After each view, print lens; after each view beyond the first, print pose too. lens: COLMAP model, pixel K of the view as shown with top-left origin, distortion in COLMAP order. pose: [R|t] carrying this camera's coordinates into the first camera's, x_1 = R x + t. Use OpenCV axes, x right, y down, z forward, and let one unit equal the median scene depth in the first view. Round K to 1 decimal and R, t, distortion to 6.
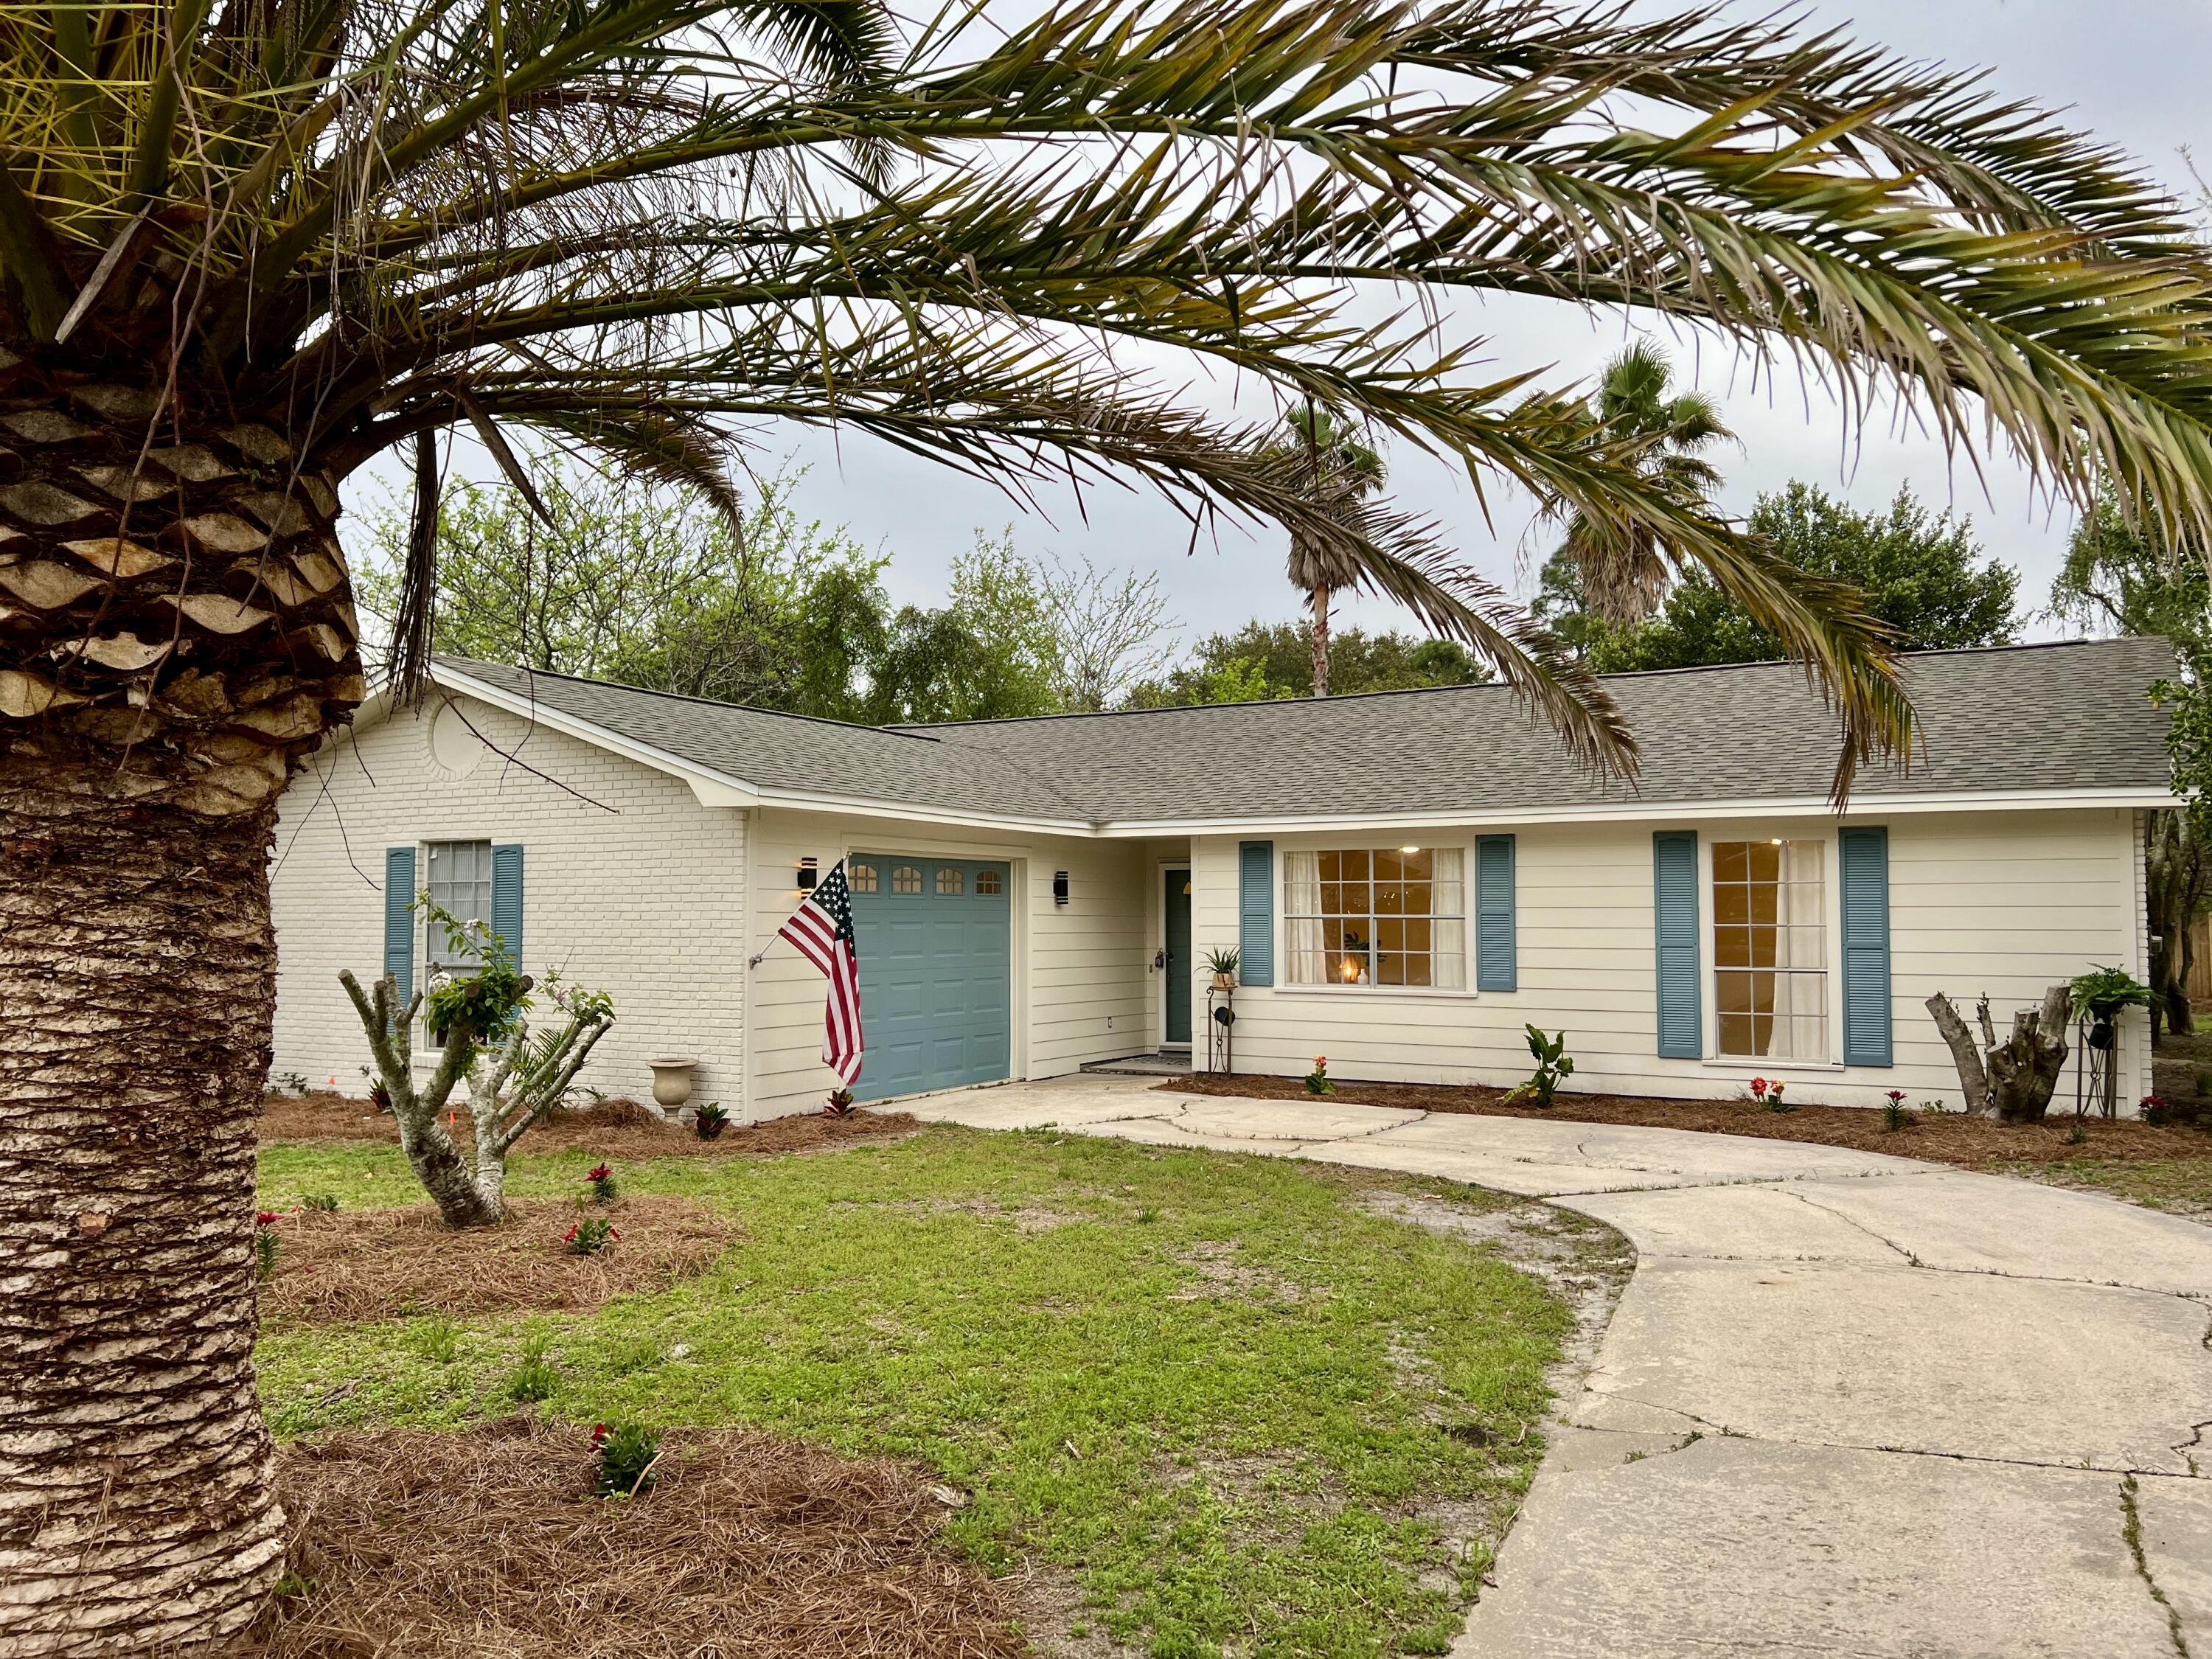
lens RADIAL K [[1638.0, 0, 1117.4], [0, 1638.0, 804.4], [0, 0, 1]] dist [0.088939, -0.126574]
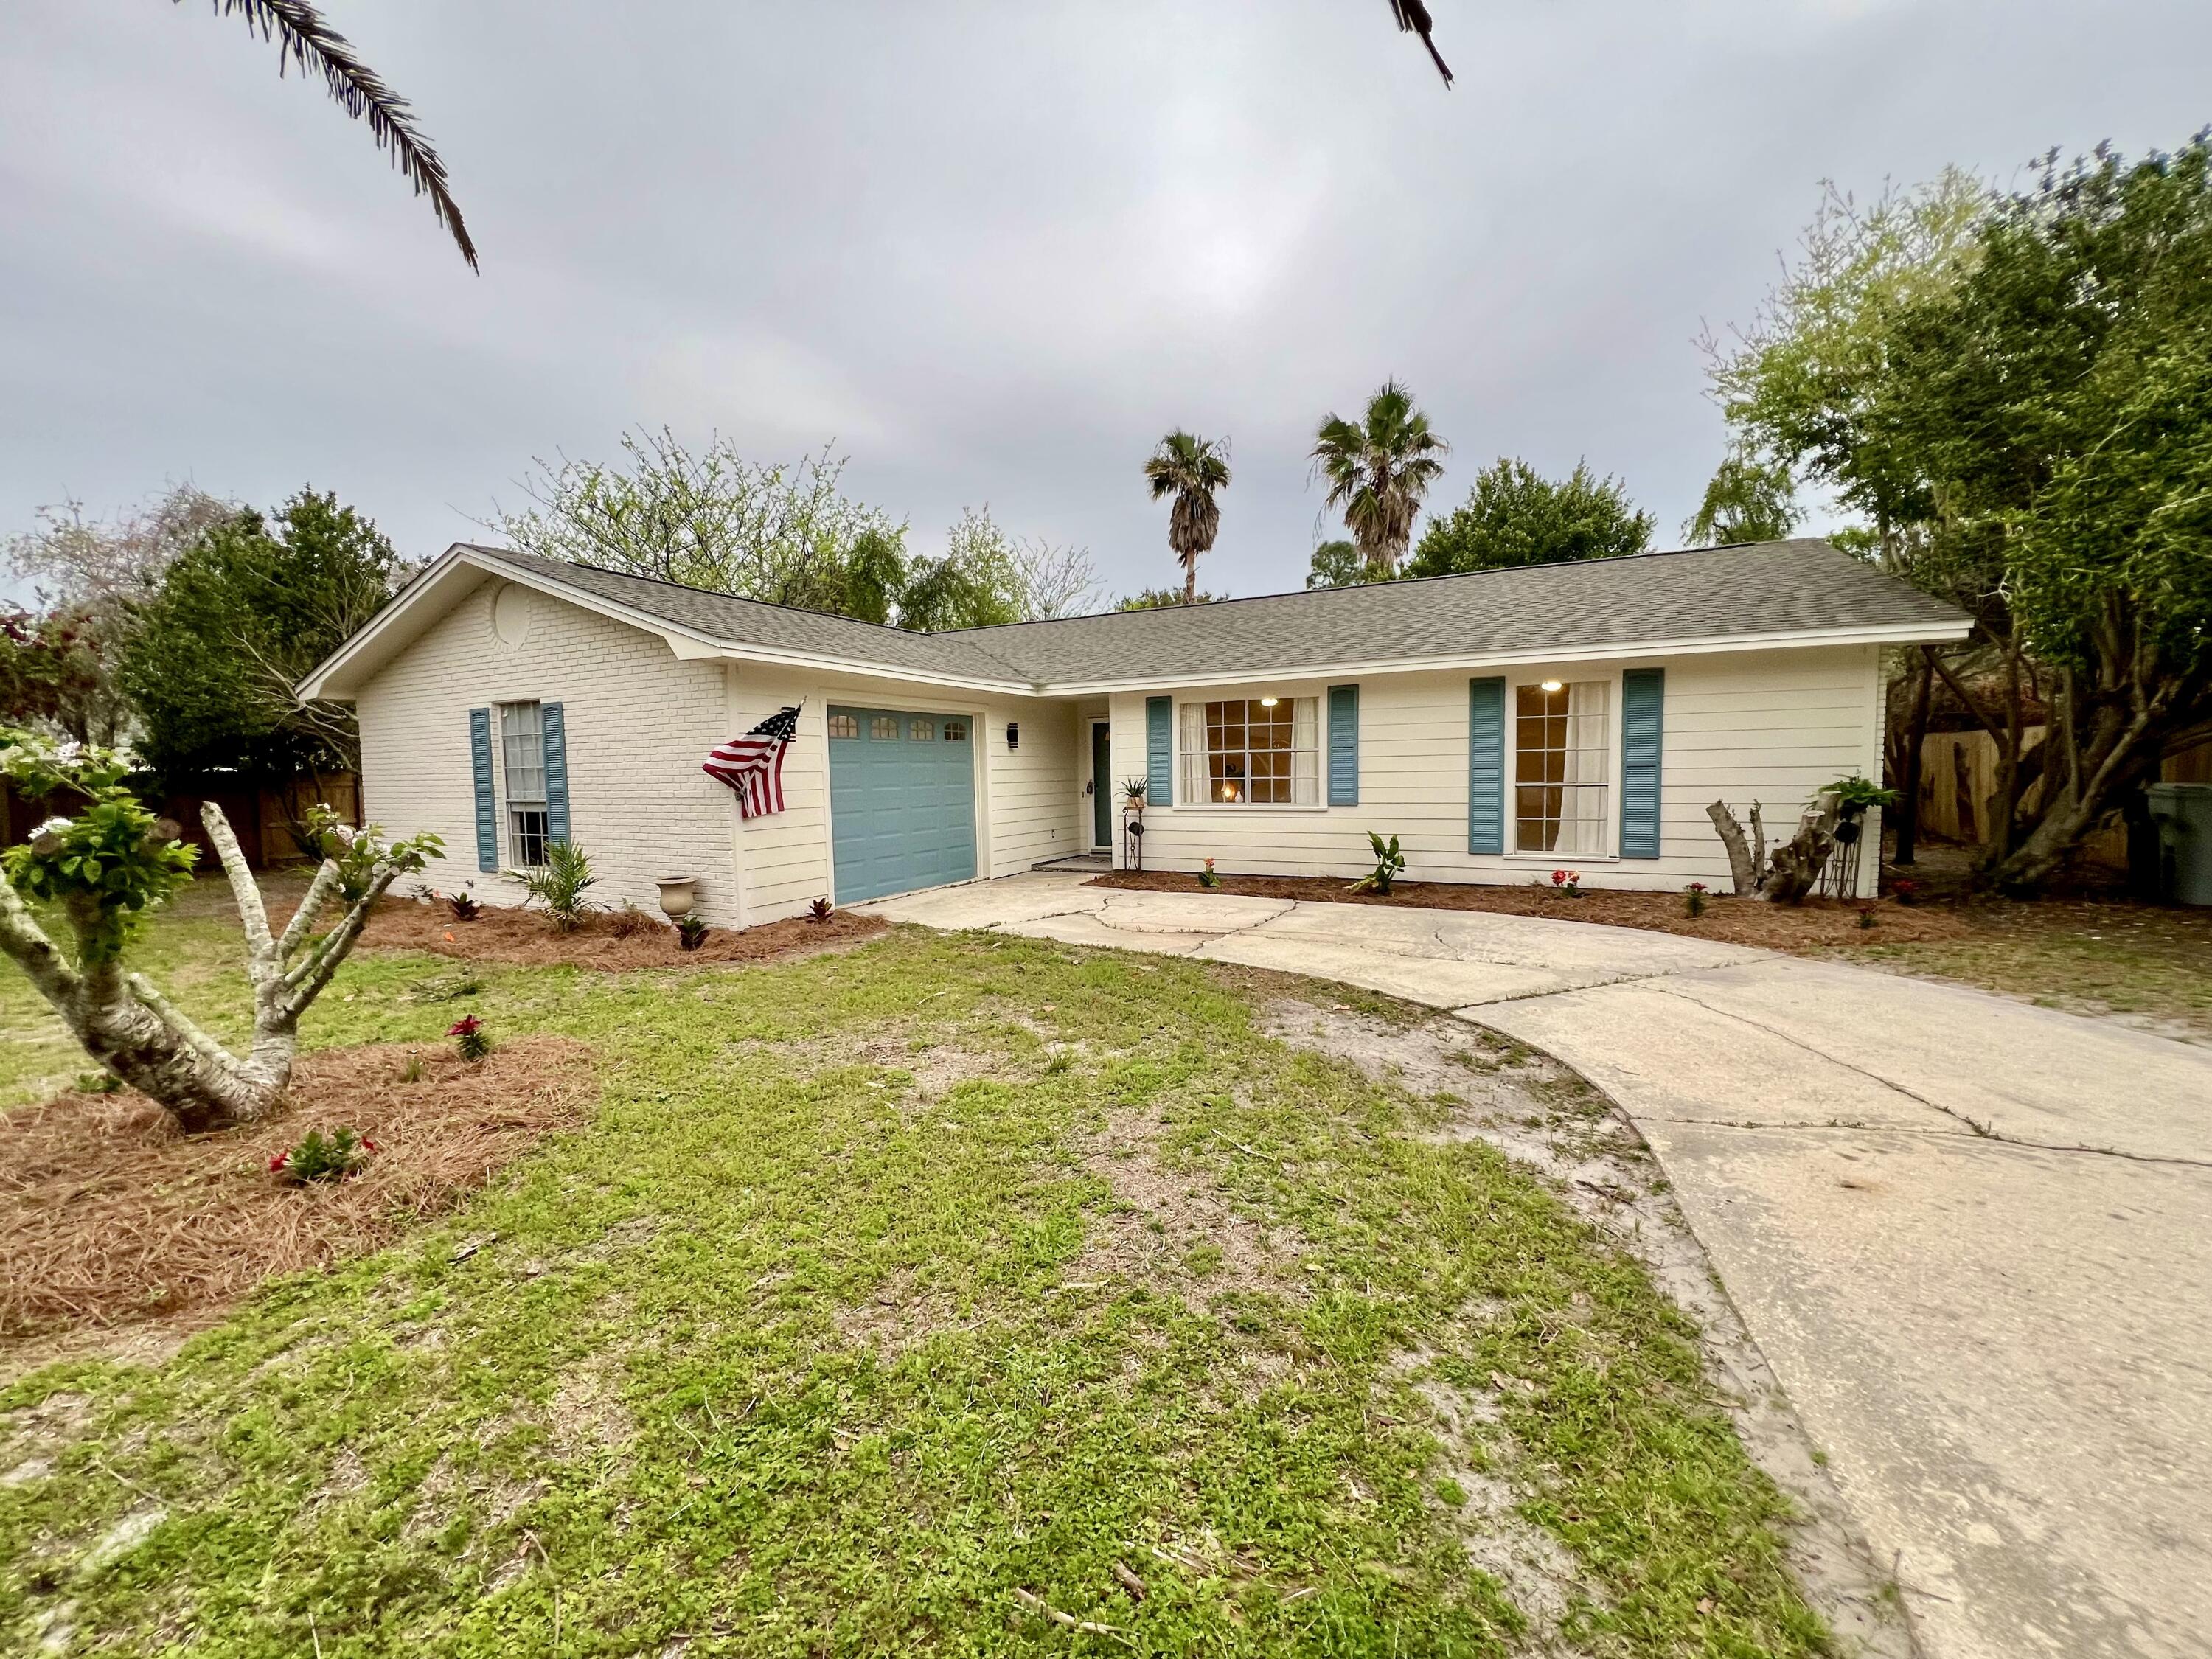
lens RADIAL K [[897.8, 0, 1106.0], [0, 897.8, 829.5], [0, 0, 1]] dist [0.001698, 0.000749]
pose [[0.999181, -0.020933, 0.034619, 0.017536], [0.015898, 0.990055, 0.139783, 0.030462], [-0.037201, -0.139118, 0.989577, 0.310286]]
